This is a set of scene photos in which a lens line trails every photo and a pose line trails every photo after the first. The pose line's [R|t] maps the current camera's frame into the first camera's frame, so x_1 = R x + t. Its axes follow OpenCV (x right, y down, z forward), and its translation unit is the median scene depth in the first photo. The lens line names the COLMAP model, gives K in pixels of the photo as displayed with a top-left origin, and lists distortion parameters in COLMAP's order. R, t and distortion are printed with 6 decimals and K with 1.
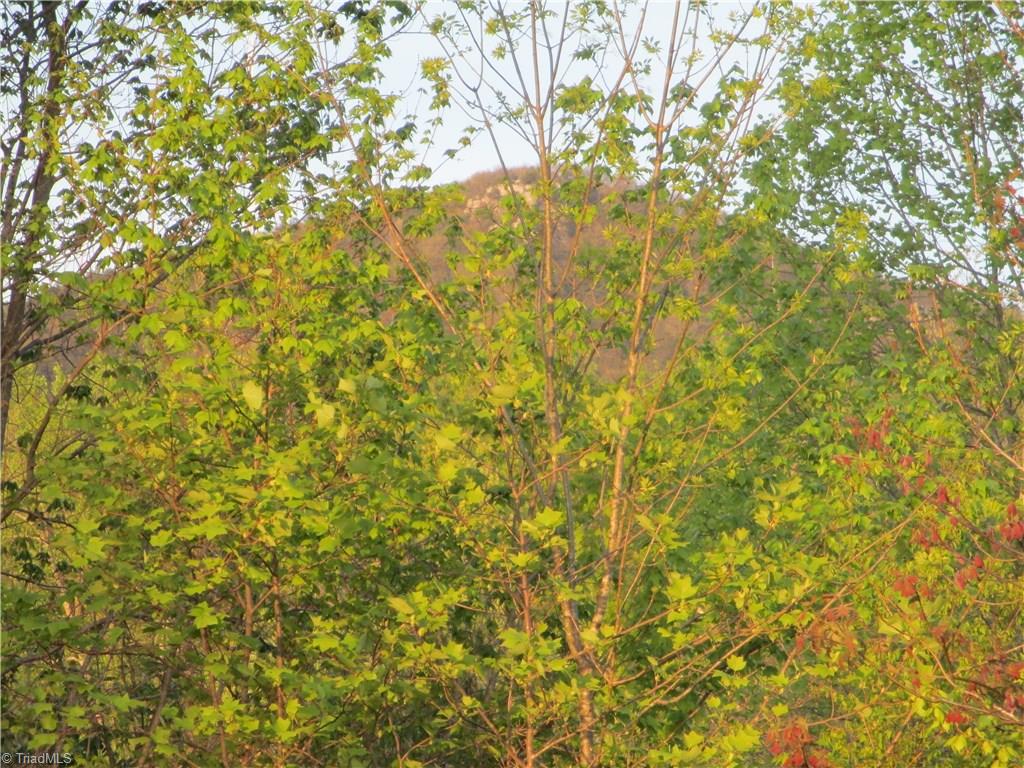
lens RADIAL K [[5480.6, 0, 512.0], [0, 5480.6, 383.9], [0, 0, 1]] dist [0.202704, 0.000000]
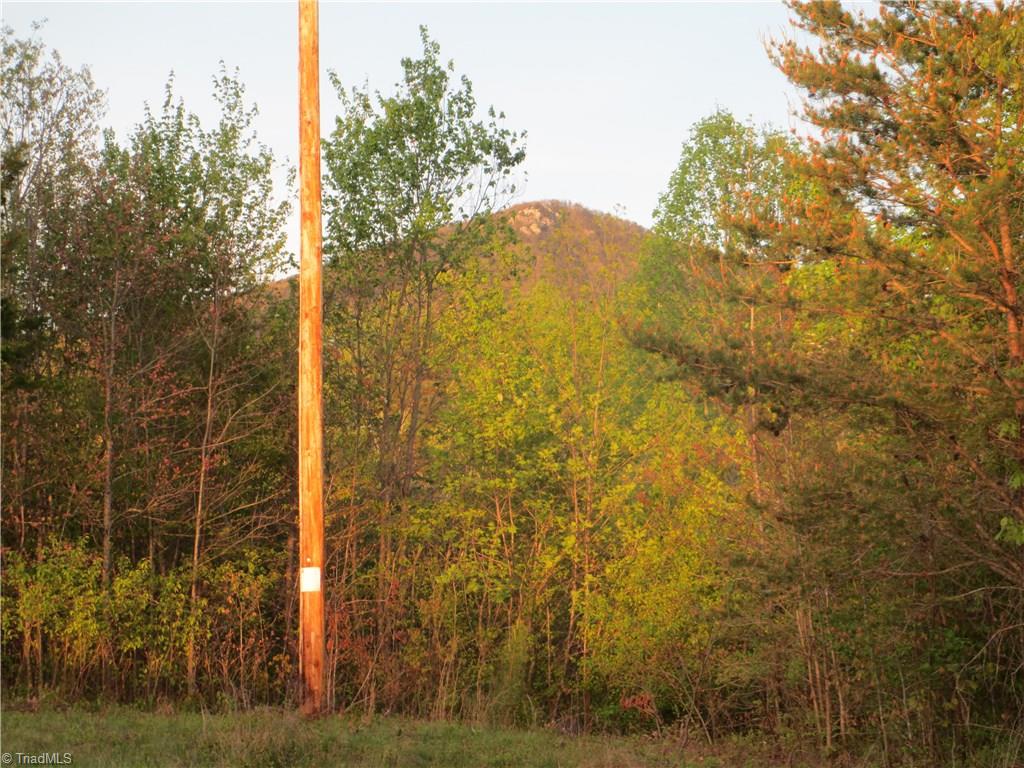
lens RADIAL K [[2382.4, 0, 511.9], [0, 2382.4, 384.1], [0, 0, 1]] dist [-0.002099, 0.000000]
pose [[0.999755, -0.022089, 0.001634, -0.041928], [0.021995, 0.998787, 0.044054, -0.080302], [-0.002605, -0.044007, 0.999028, -0.651032]]
